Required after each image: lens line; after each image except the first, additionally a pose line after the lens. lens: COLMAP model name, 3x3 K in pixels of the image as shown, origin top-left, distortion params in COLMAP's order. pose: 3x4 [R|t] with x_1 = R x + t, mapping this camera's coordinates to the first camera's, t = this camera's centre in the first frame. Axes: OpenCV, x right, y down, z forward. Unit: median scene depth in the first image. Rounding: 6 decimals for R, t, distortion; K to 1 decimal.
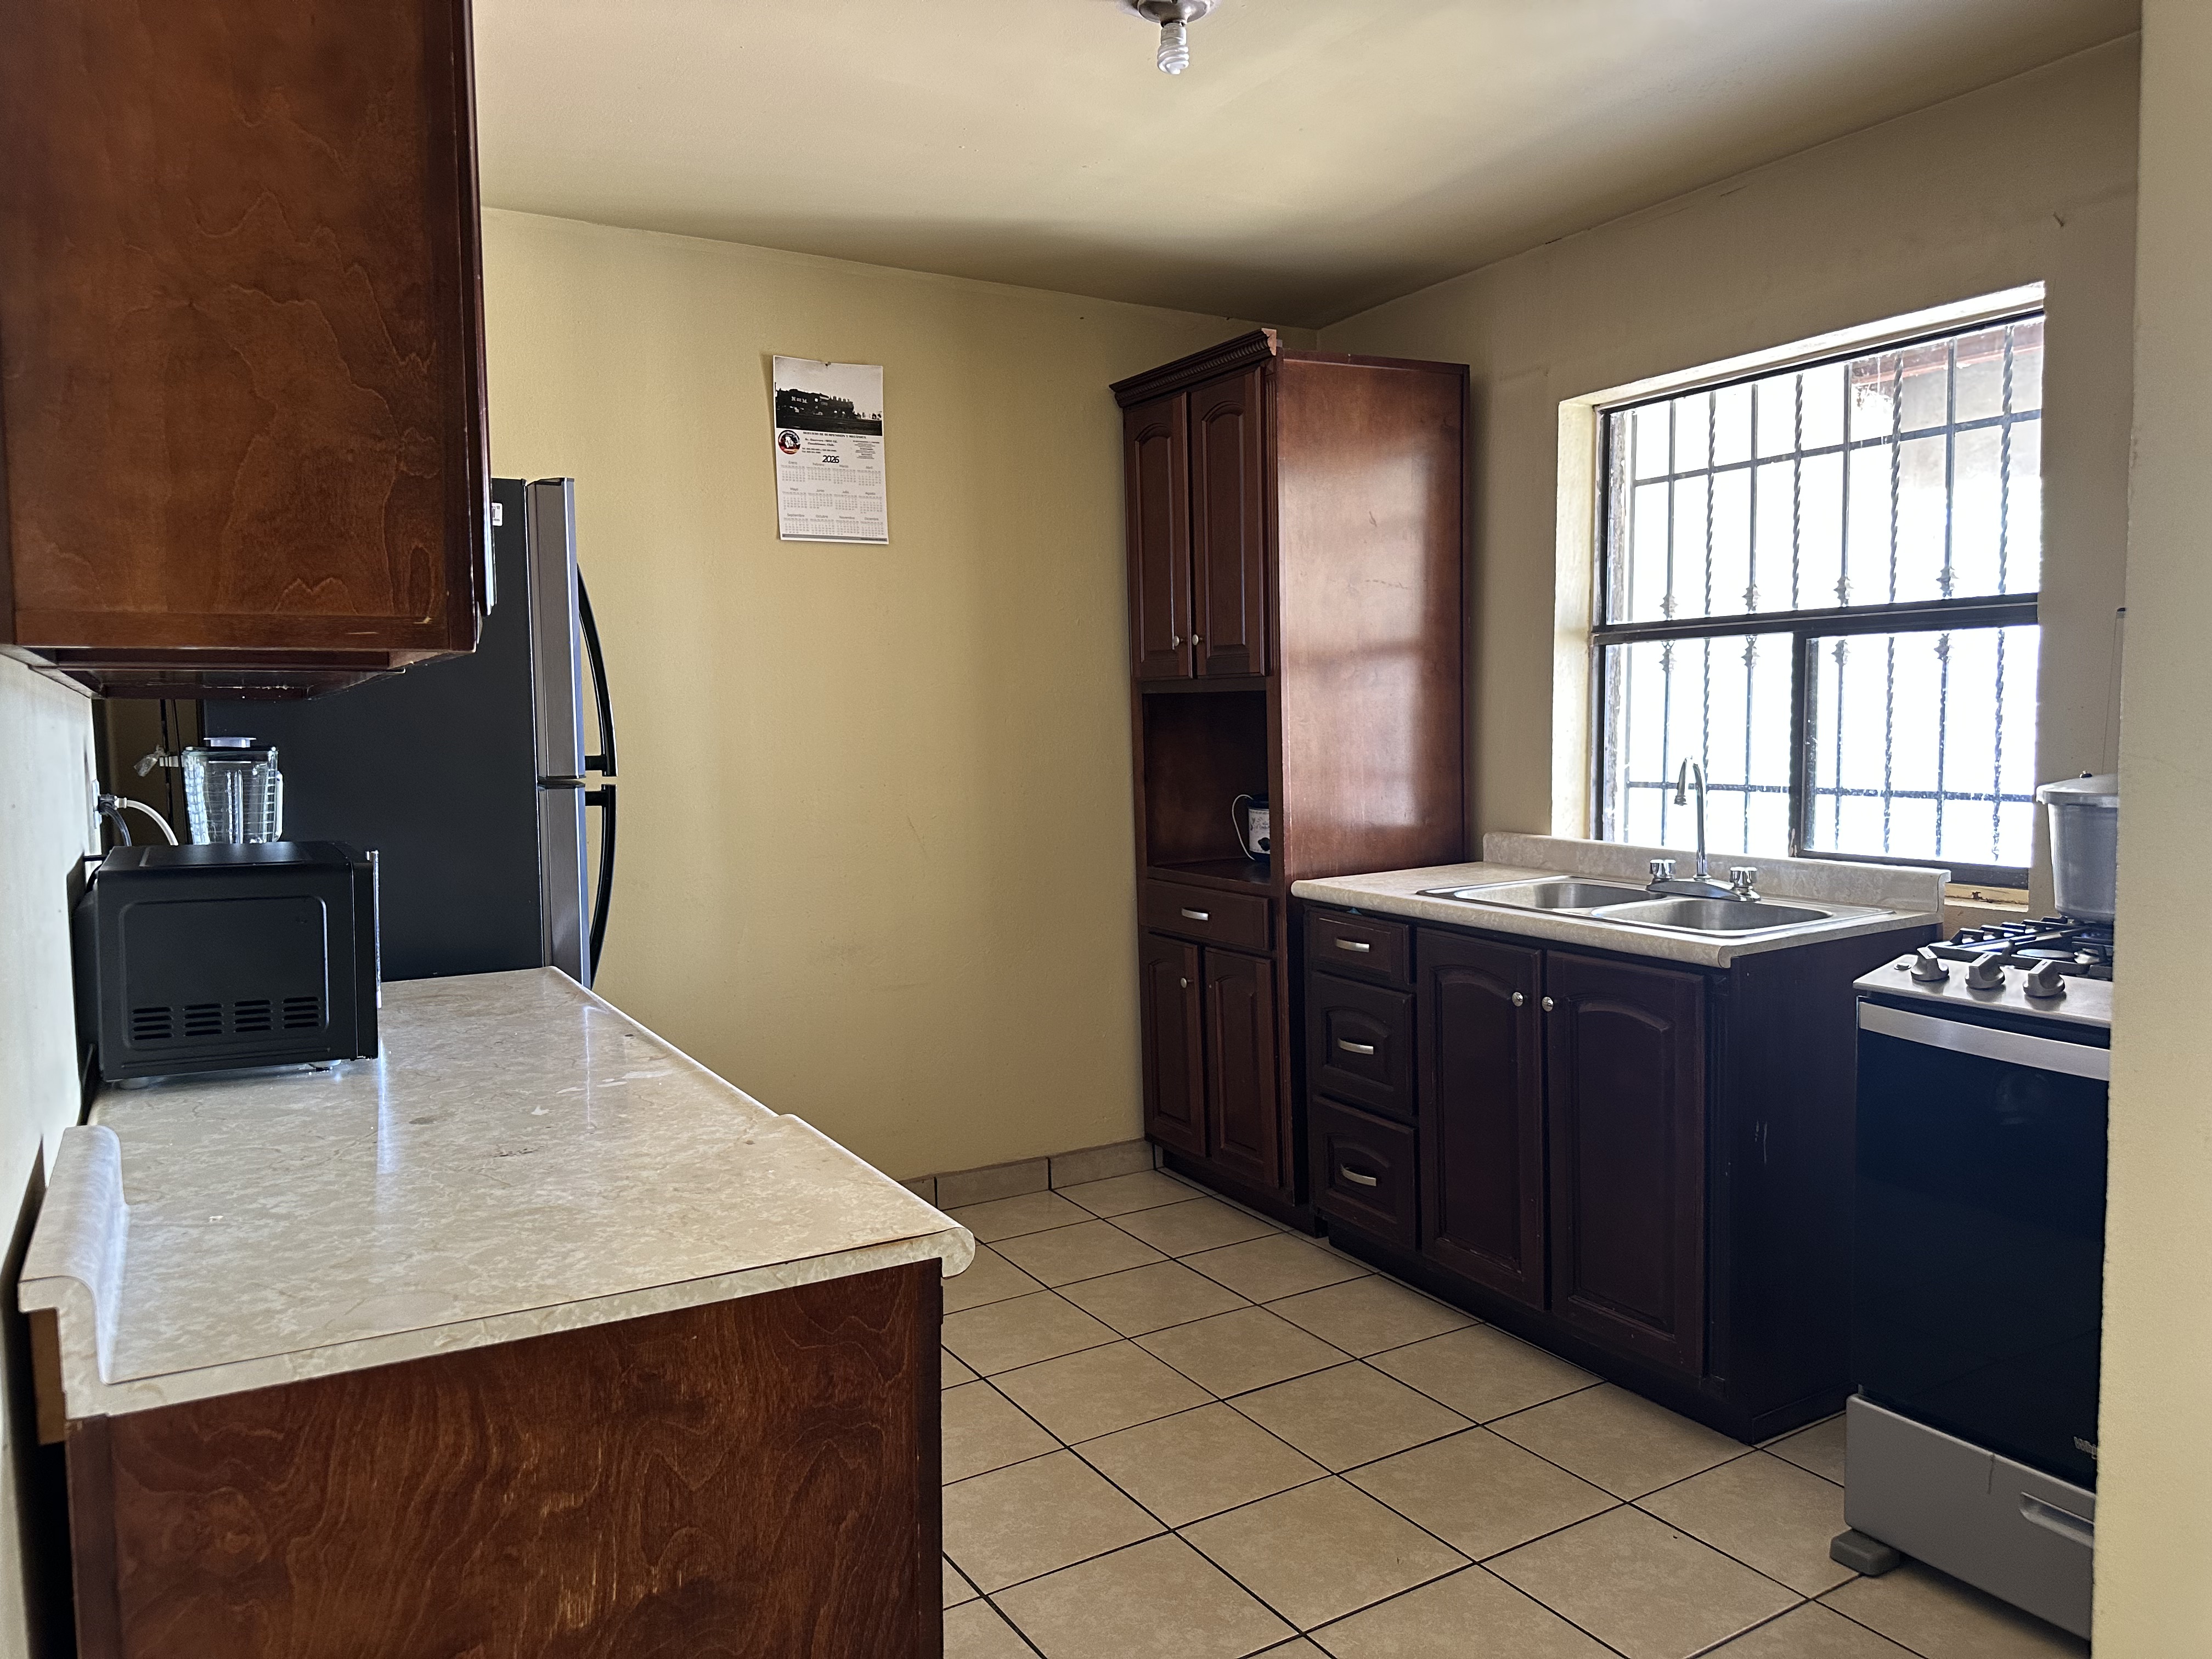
lens RADIAL K [[1569.3, 0, 1106.0], [0, 1569.3, 829.5], [0, 0, 1]] dist [0.114264, -0.165792]
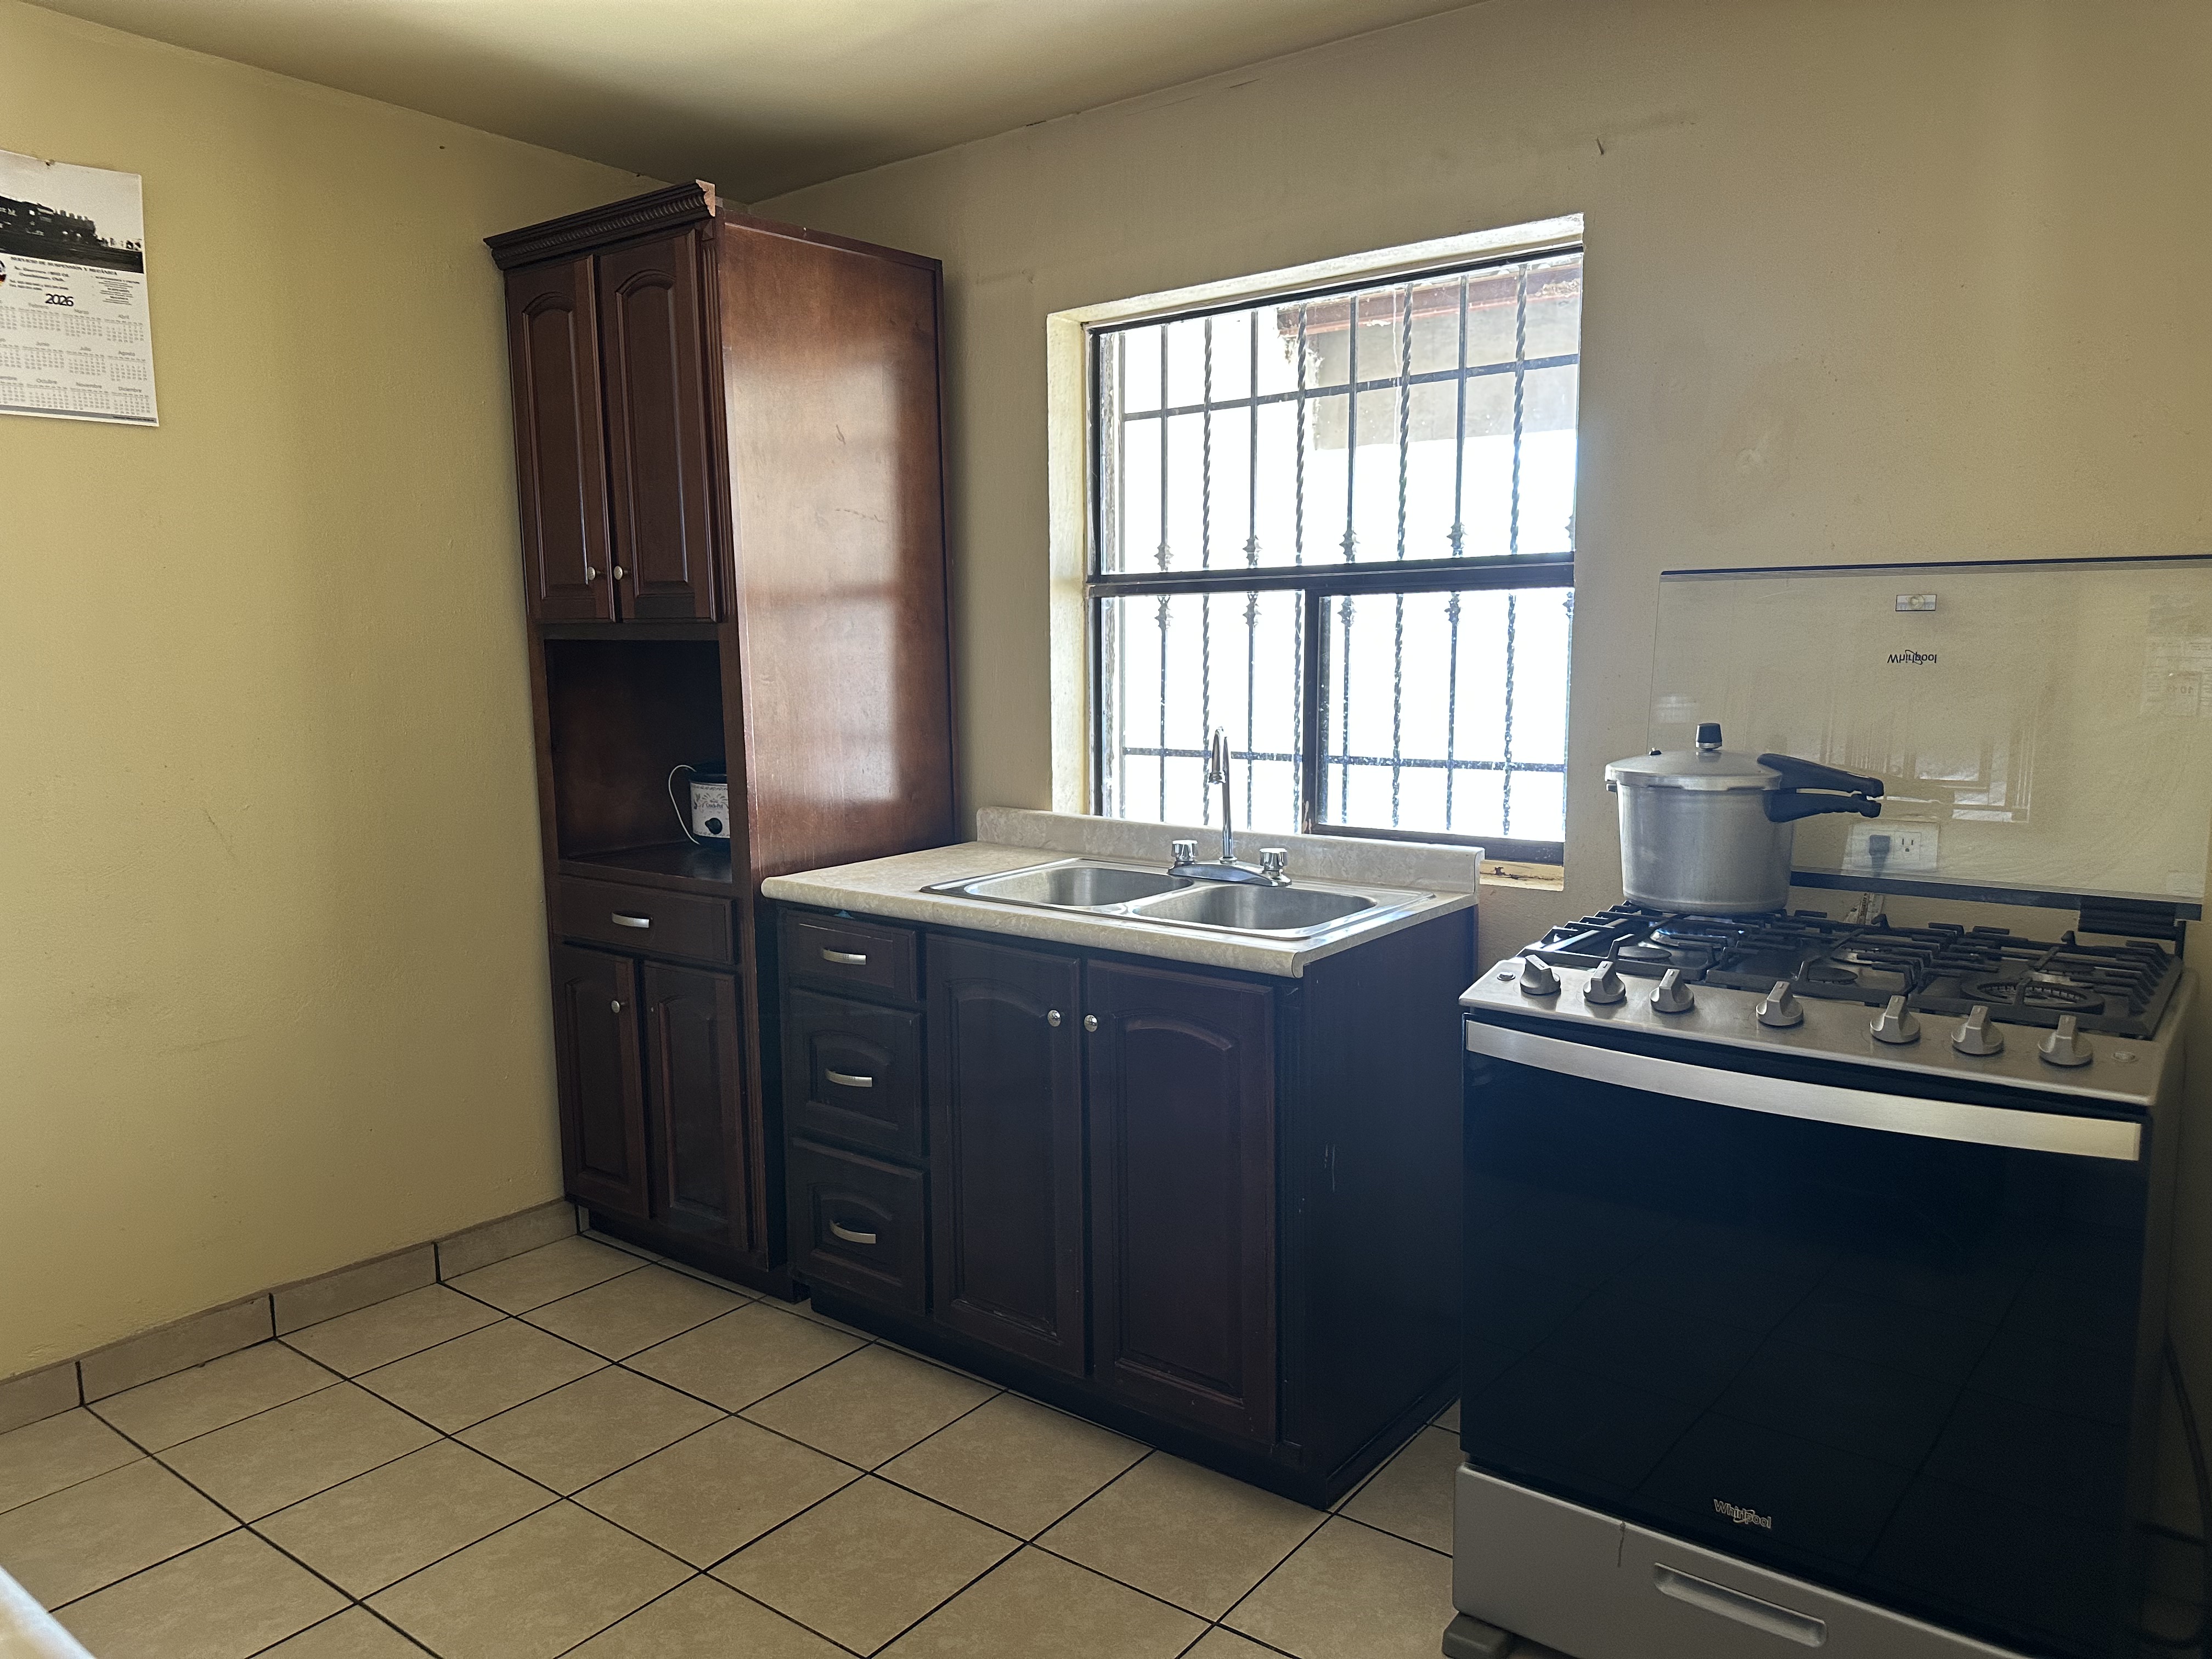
lens RADIAL K [[1569.3, 0, 1106.0], [0, 1569.3, 829.5], [0, 0, 1]] dist [0.114264, -0.165792]
pose [[0.926730, -0.031082, 0.374440, -0.019983], [0.016988, 0.999020, 0.040882, -0.021871], [-0.375344, -0.031526, 0.926349, 0.176773]]
